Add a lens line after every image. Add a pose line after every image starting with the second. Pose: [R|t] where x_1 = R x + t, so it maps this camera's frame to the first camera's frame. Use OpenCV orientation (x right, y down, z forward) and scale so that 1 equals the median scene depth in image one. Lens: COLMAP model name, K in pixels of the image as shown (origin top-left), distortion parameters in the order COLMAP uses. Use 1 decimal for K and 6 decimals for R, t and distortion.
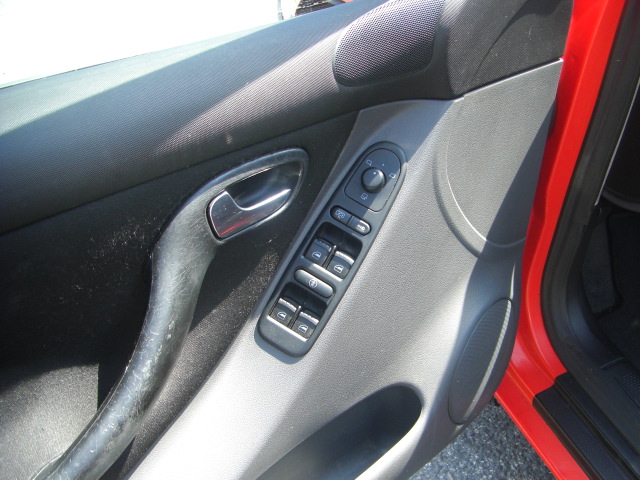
lens RADIAL K [[729.5, 0, 357.2], [0, 729.5, 266.5], [0, 0, 1]] dist [-0.201432, 0.149387]
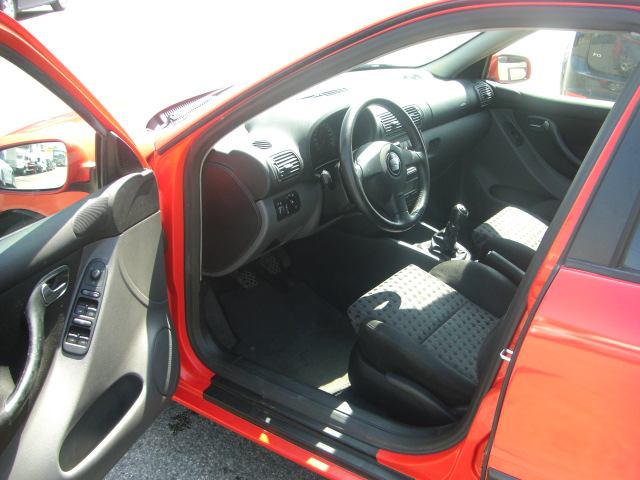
lens RADIAL K [[729.5, 0, 357.2], [0, 729.5, 266.5], [0, 0, 1]] dist [-0.201432, 0.149387]
pose [[0.852133, -0.228536, 0.470787, -0.335220], [0.329022, 0.933528, -0.142371, 0.465280], [-0.406956, 0.276218, 0.870684, -1.371616]]
